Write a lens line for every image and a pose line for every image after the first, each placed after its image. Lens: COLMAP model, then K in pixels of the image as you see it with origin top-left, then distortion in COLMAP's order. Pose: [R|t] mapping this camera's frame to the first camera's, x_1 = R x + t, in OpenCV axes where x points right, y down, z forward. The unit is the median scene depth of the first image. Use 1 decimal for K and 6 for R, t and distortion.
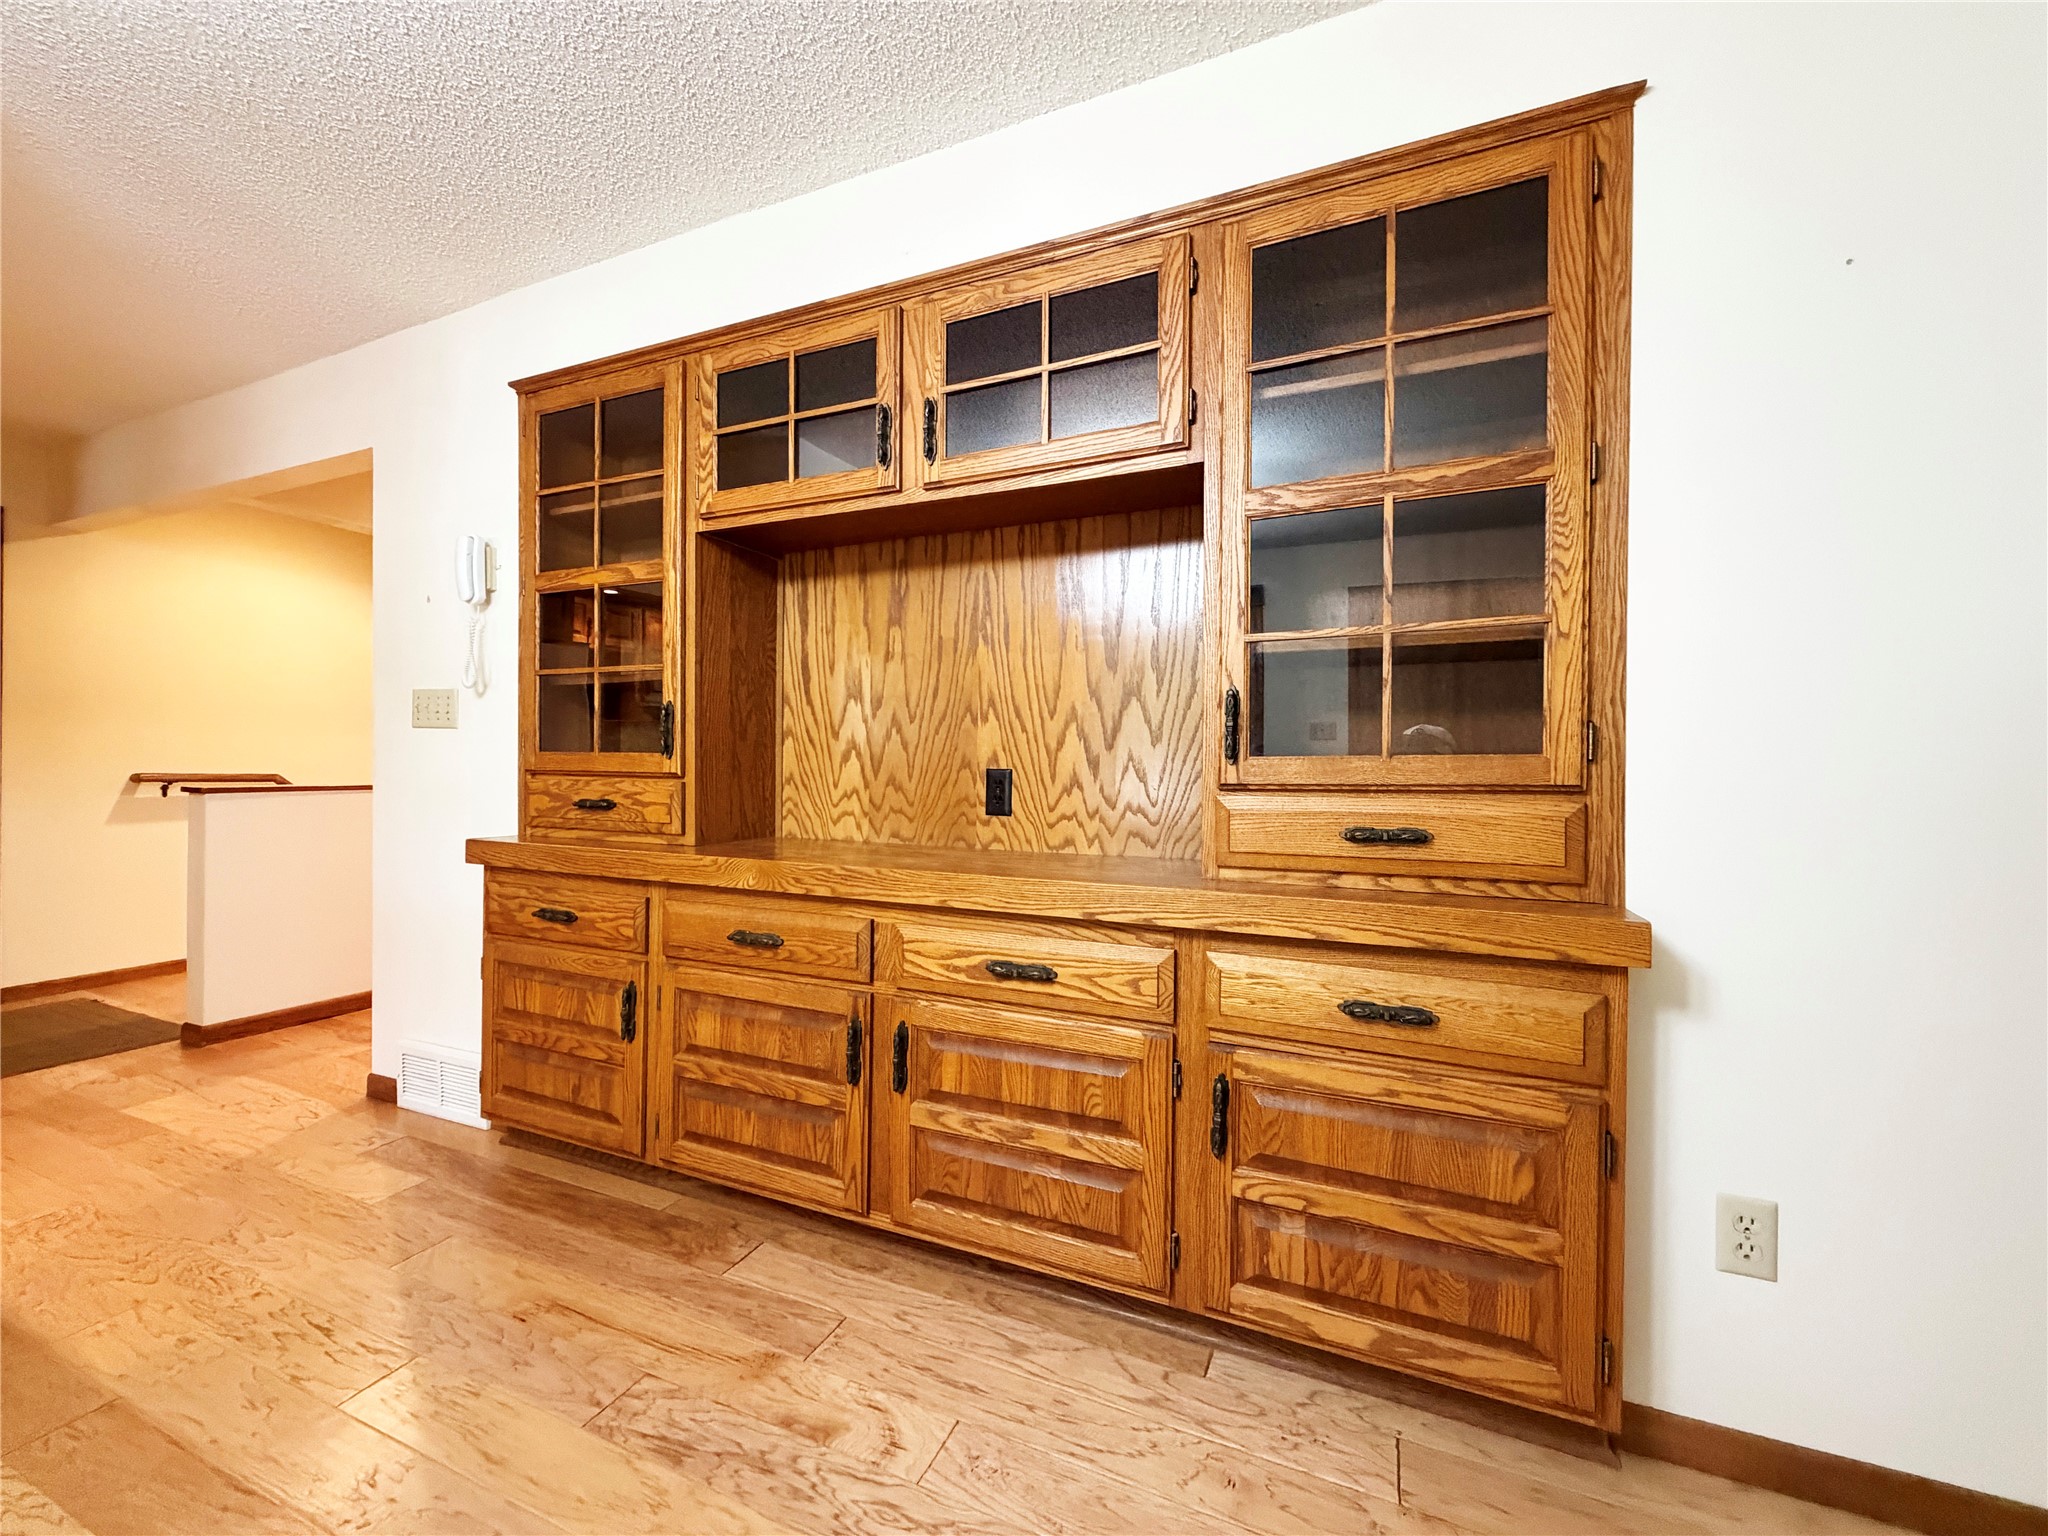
lens RADIAL K [[819.1, 0, 1015.3], [0, 819.1, 776.2], [0, 0, 1]] dist [0.002411, -0.000977]
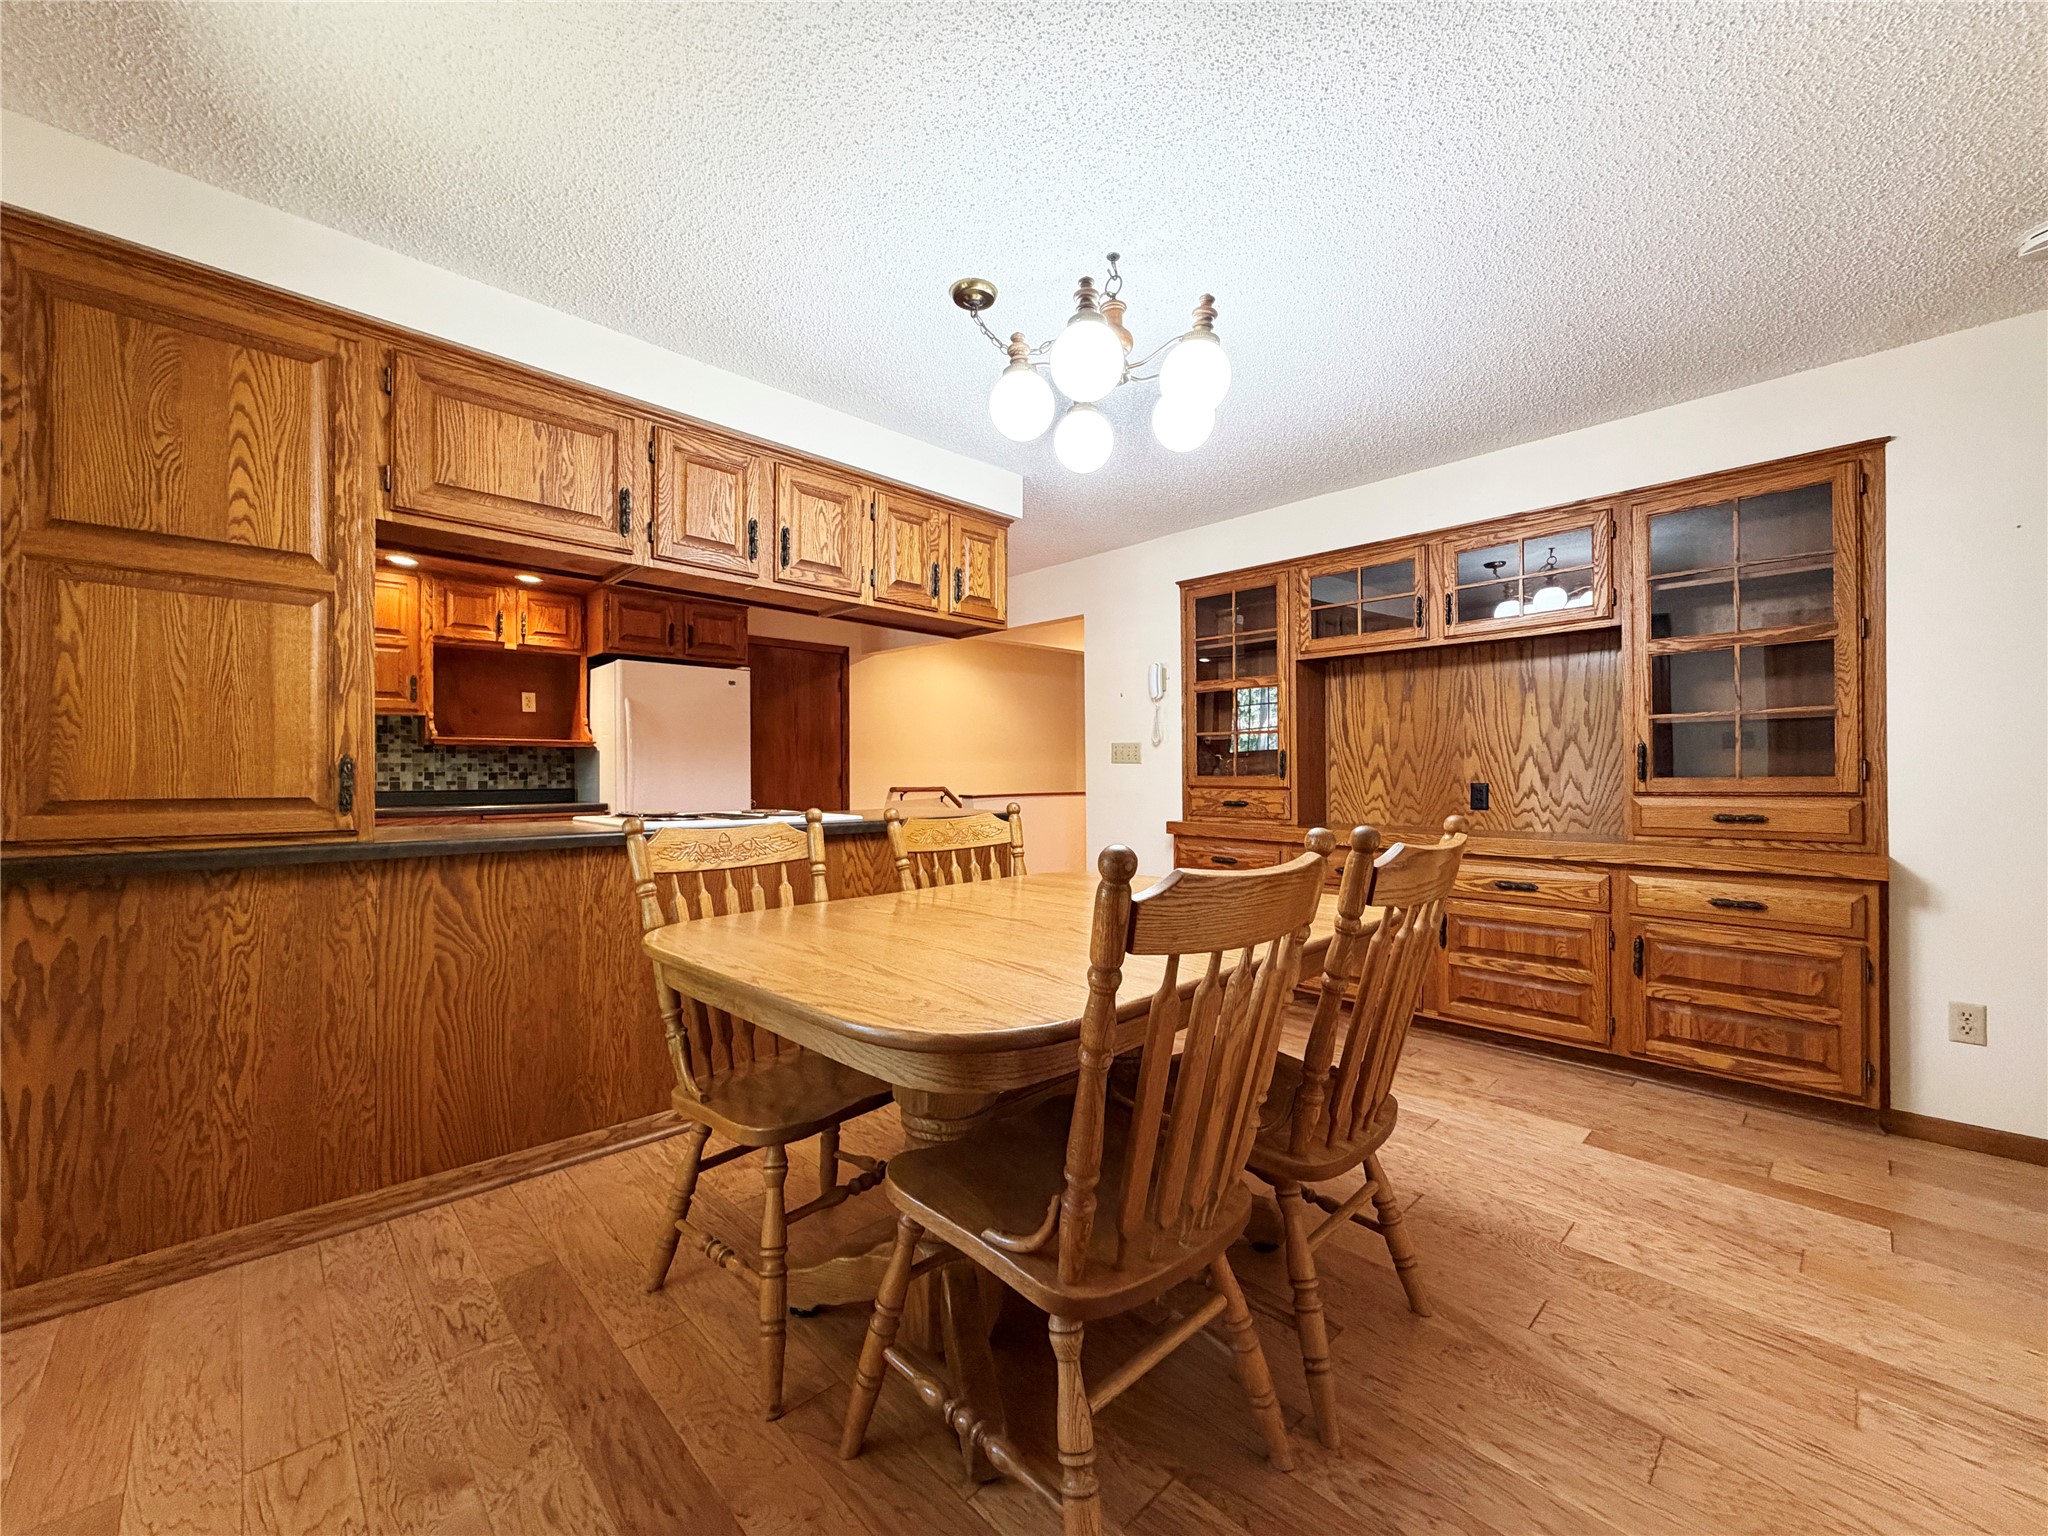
lens RADIAL K [[819.1, 0, 1015.5], [0, 819.1, 772.5], [0, 0, 1]] dist [0.002411, -0.000977]
pose [[0.923515, -0.013811, -0.383313, -0.355306], [0.010147, 0.999881, -0.011578, -0.029144], [0.383428, 0.006803, 0.923546, -1.339670]]
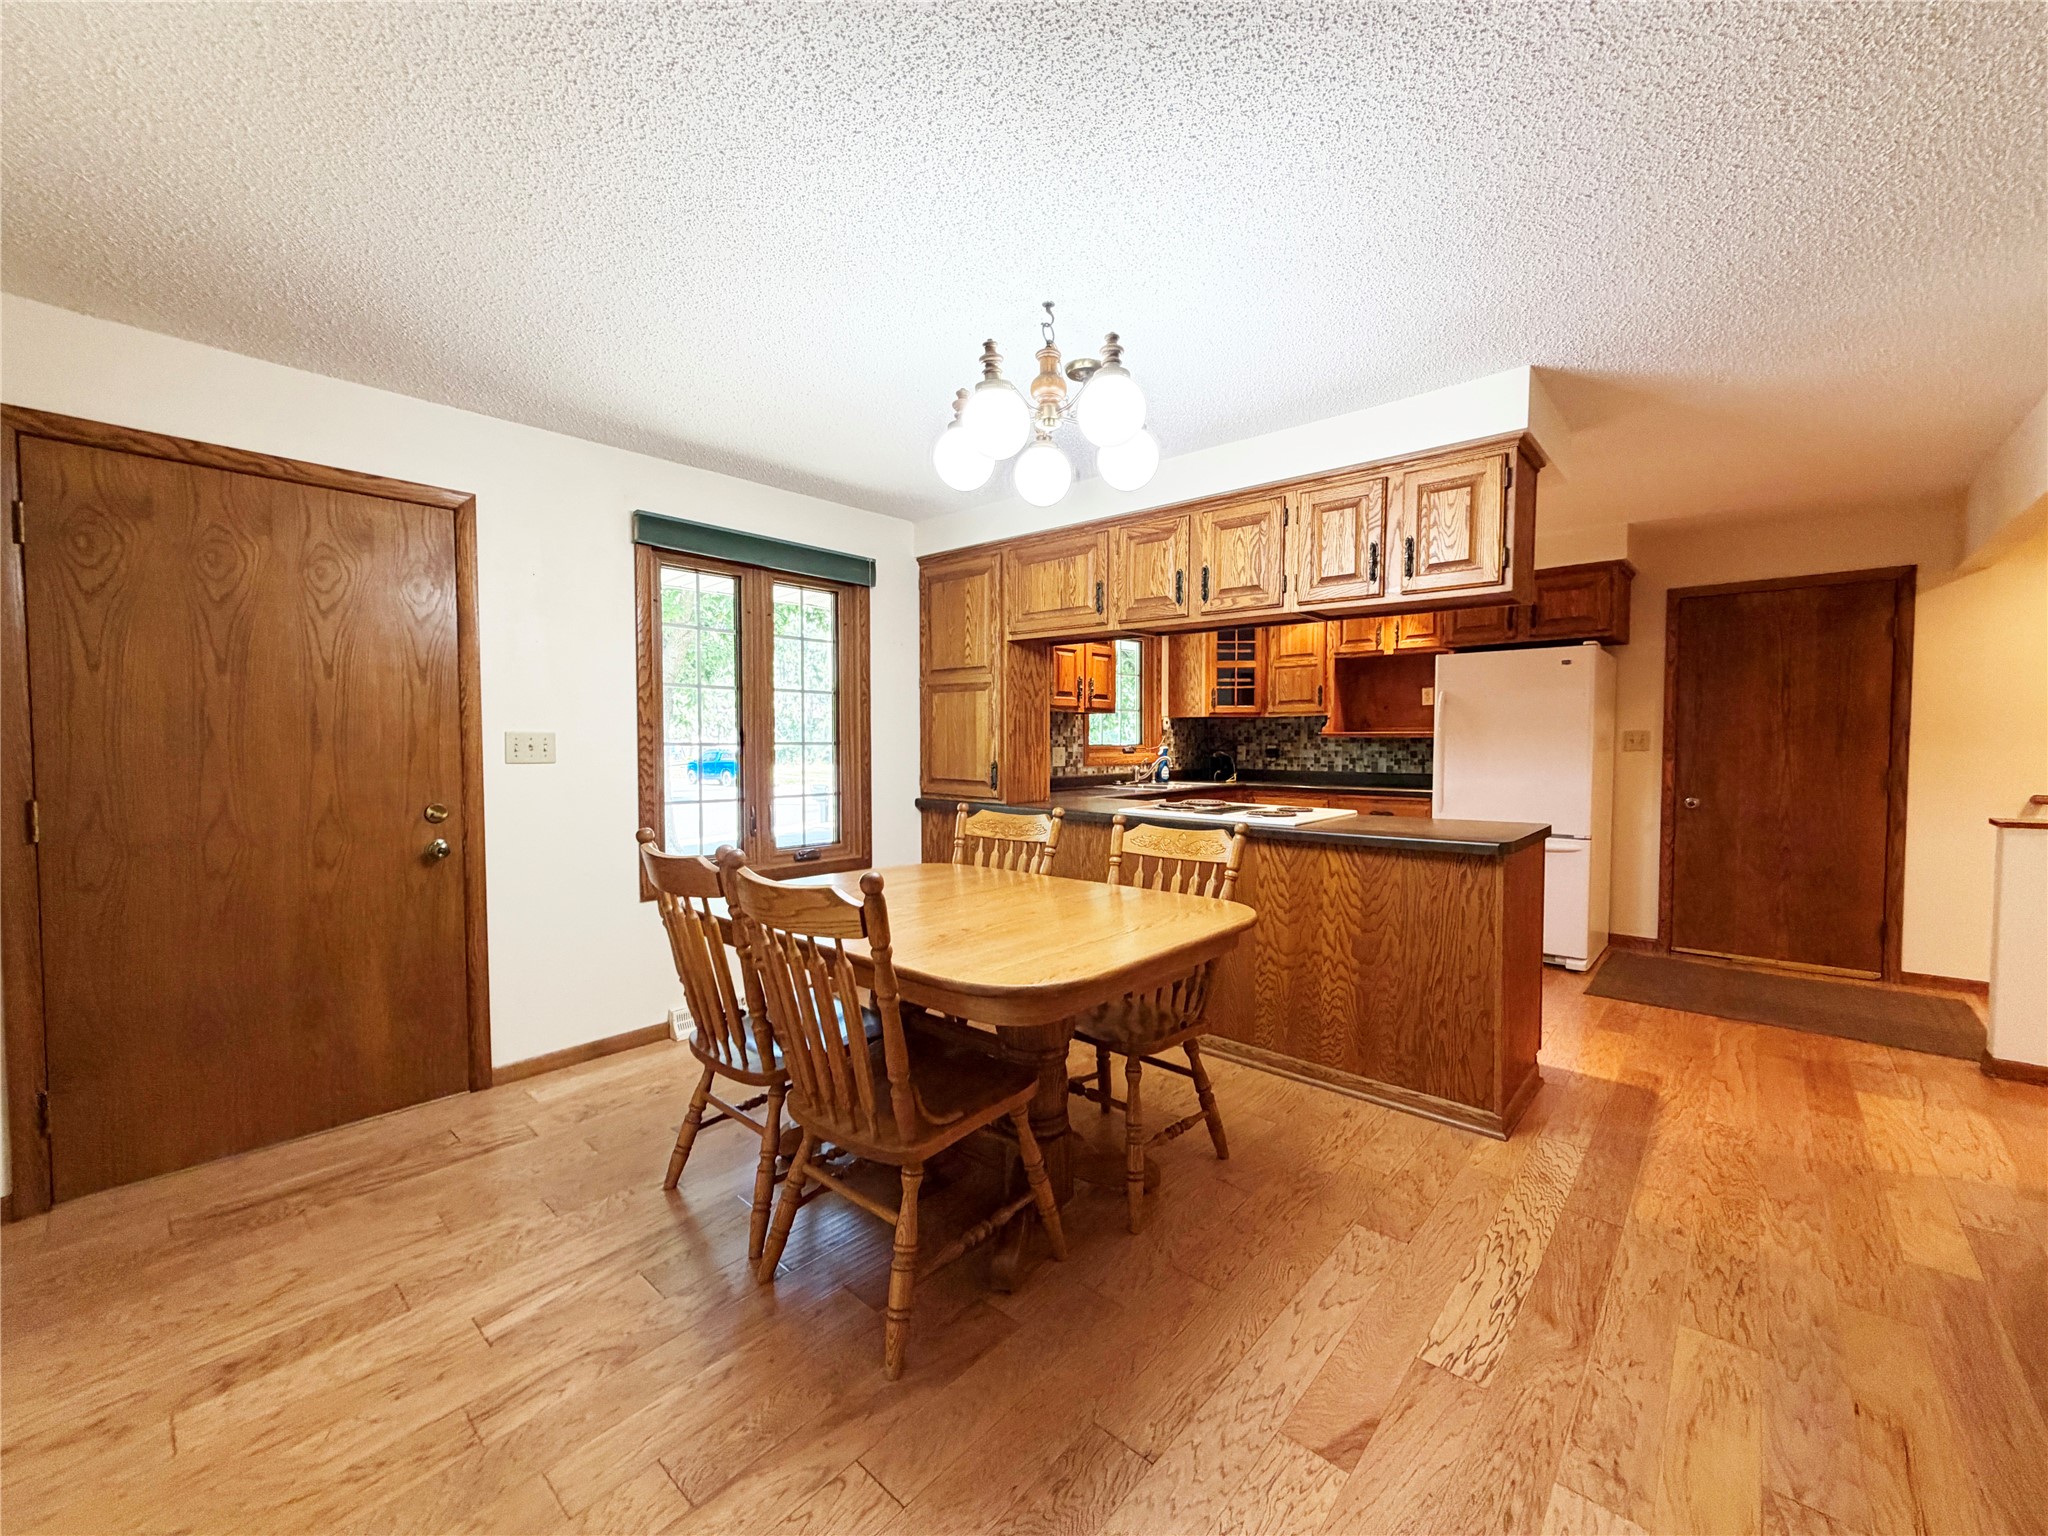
lens RADIAL K [[819.1, 0, 1022.5], [0, 819.1, 771.2], [0, 0, 1]] dist [0.002411, -0.000977]
pose [[-0.312148, 0.027948, -0.949622, 0.643289], [-0.008418, 0.999447, 0.032181, -0.135111], [0.949996, 0.018039, -0.311740, 0.344044]]
